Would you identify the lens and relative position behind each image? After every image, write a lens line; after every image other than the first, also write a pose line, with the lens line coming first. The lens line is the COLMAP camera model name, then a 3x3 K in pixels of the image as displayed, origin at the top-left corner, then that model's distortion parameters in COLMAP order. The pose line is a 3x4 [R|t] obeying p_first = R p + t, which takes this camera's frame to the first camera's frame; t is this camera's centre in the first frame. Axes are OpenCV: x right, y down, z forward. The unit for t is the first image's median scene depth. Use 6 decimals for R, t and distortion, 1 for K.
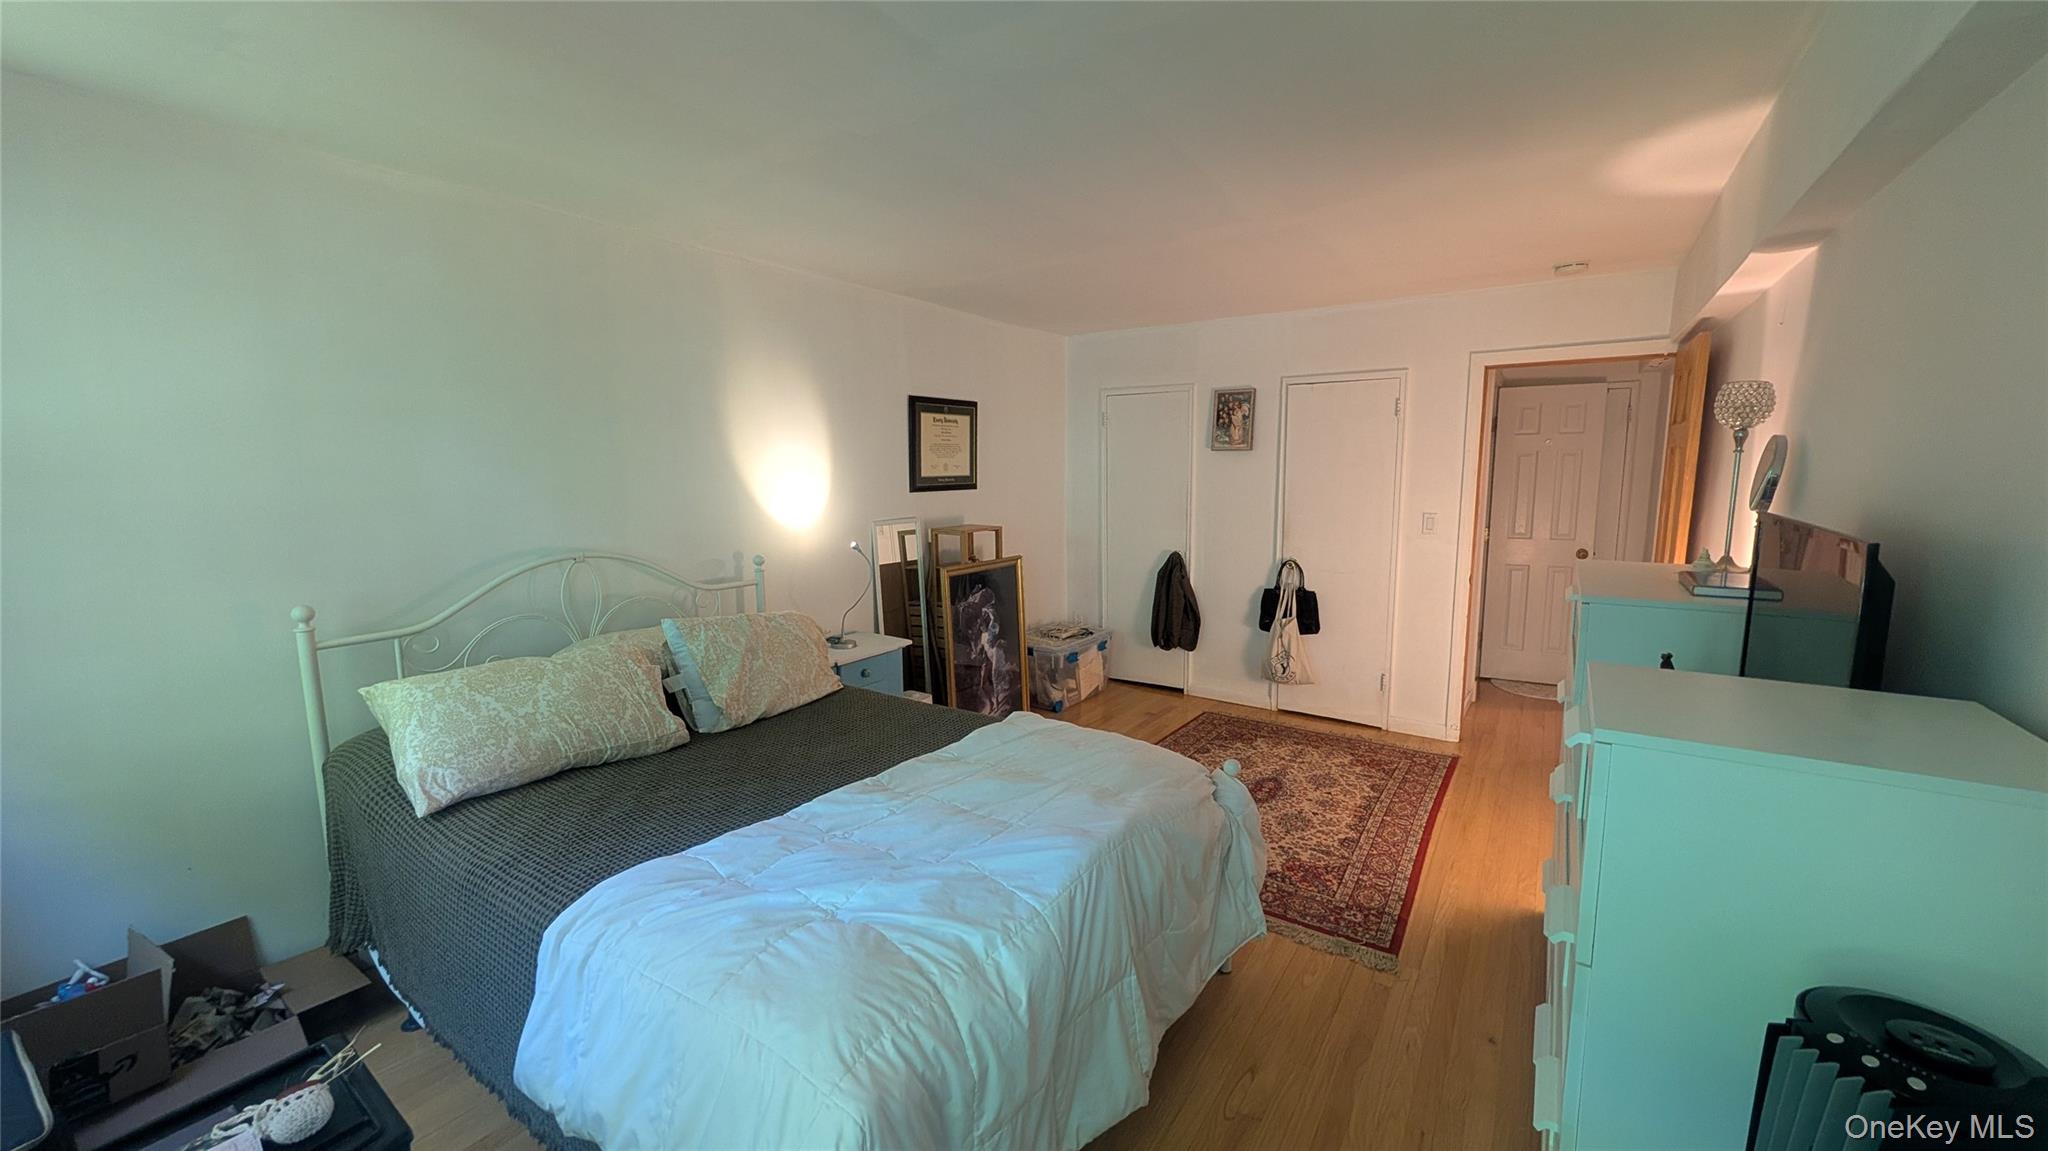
lens RADIAL K [[771.5, 0, 1020.4], [0, 771.5, 576.9], [0, 0, 1]] dist [-0.001094, 0.000316]
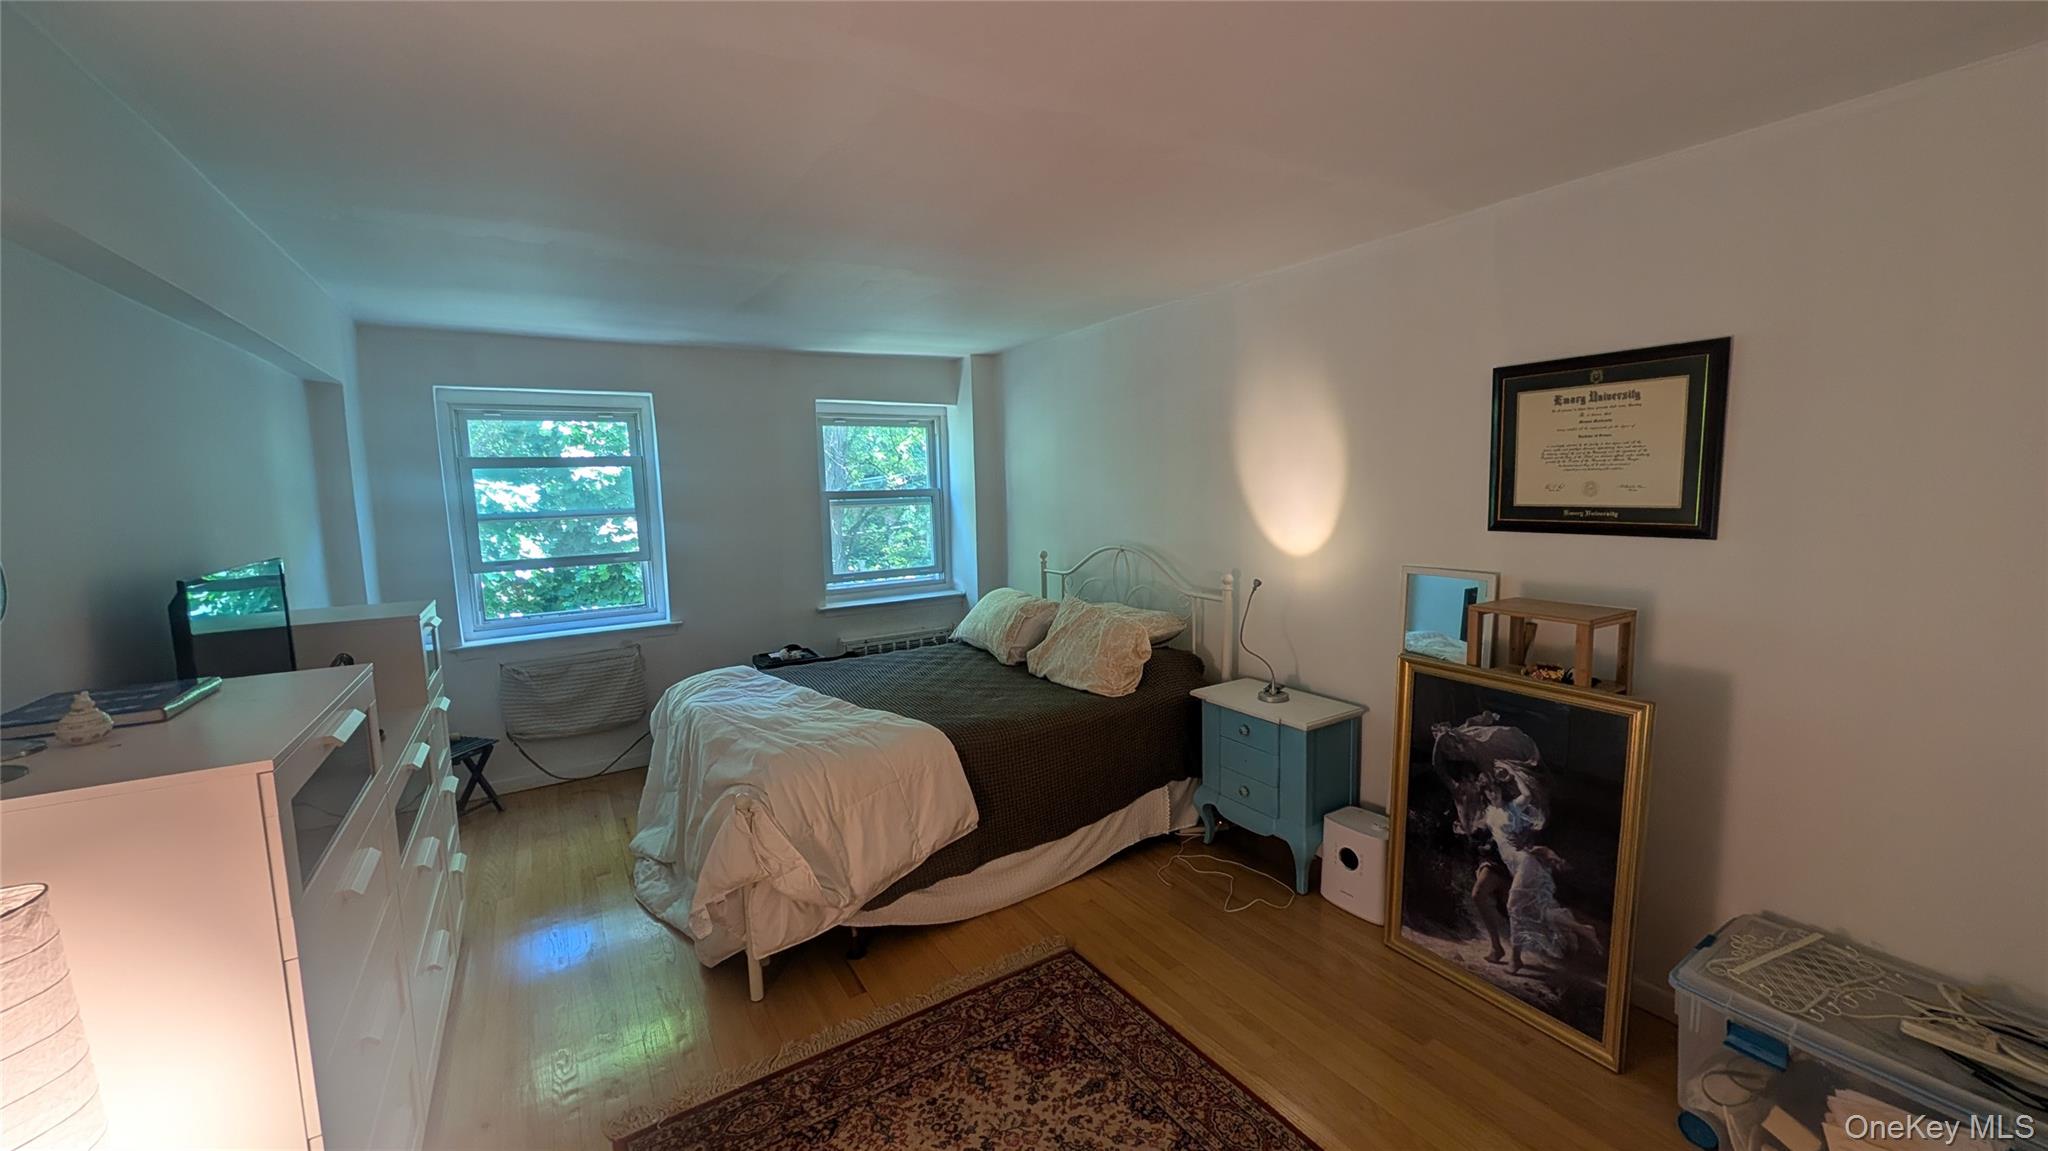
lens RADIAL K [[771.5, 0, 1021.1], [0, 771.5, 568.7], [0, 0, 1]] dist [-0.001094, 0.000316]
pose [[-0.401553, 0.119795, -0.907967, 0.534446], [-0.104915, 0.978865, 0.175548, -0.142771], [0.909807, 0.165751, -0.380498, 0.873462]]
